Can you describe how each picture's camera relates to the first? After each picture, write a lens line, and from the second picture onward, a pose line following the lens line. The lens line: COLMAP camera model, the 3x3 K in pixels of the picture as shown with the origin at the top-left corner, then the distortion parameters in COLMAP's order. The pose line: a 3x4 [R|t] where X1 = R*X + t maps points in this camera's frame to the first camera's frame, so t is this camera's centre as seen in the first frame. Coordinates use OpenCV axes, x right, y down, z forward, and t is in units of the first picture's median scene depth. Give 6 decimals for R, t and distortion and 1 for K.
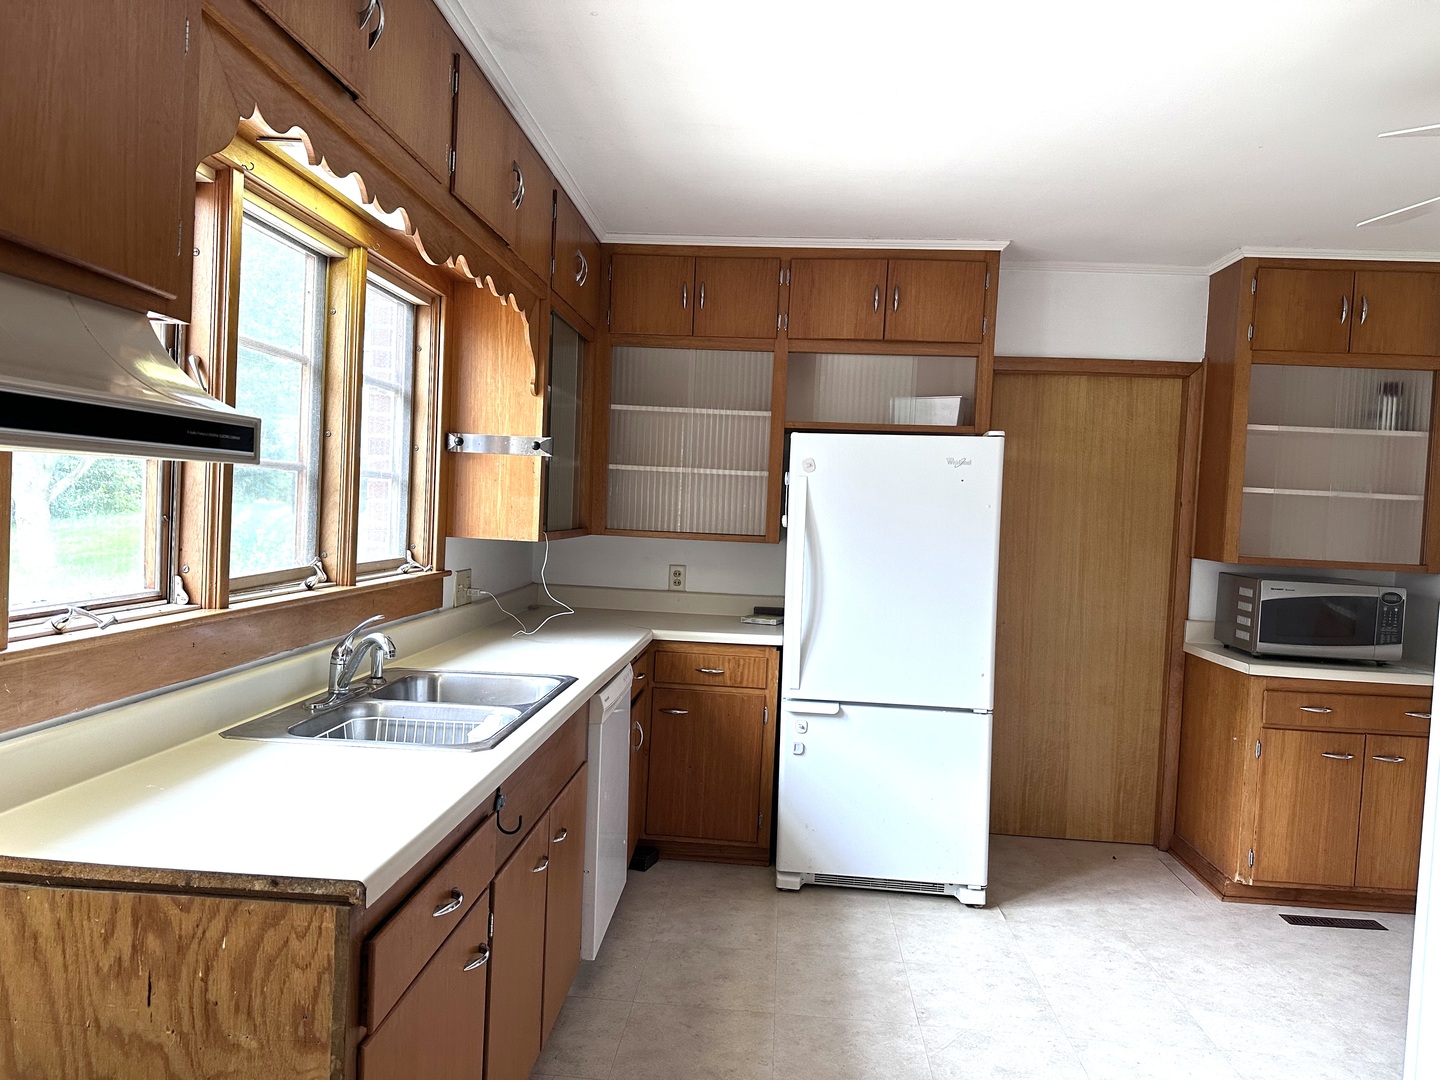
lens RADIAL K [[1015.8, 0, 722.5], [0, 1015.8, 542.3], [0, 0, 1]] dist [0.055392, -0.070730]
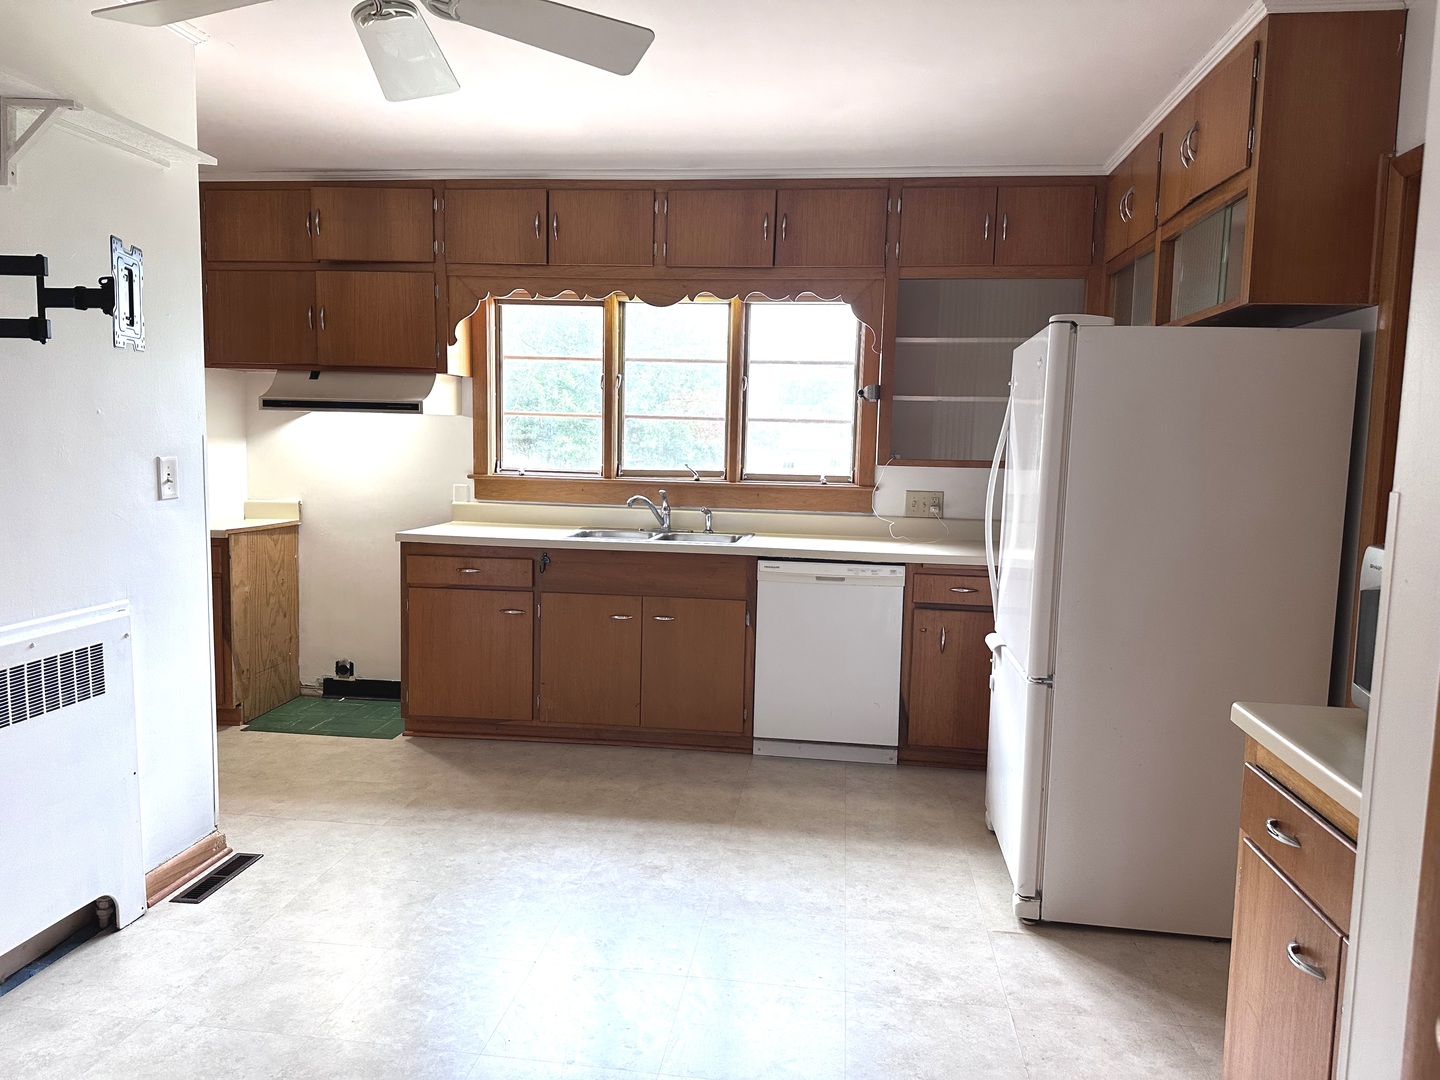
lens RADIAL K [[1015.8, 0, 718.5], [0, 1015.8, 540.1], [0, 0, 1]] dist [0.055392, -0.070730]
pose [[-0.071159, 0.047749, -0.996321, 1.157308], [-0.065329, 0.996486, 0.052422, 0.039892], [0.995323, 0.068819, -0.067789, 0.885709]]
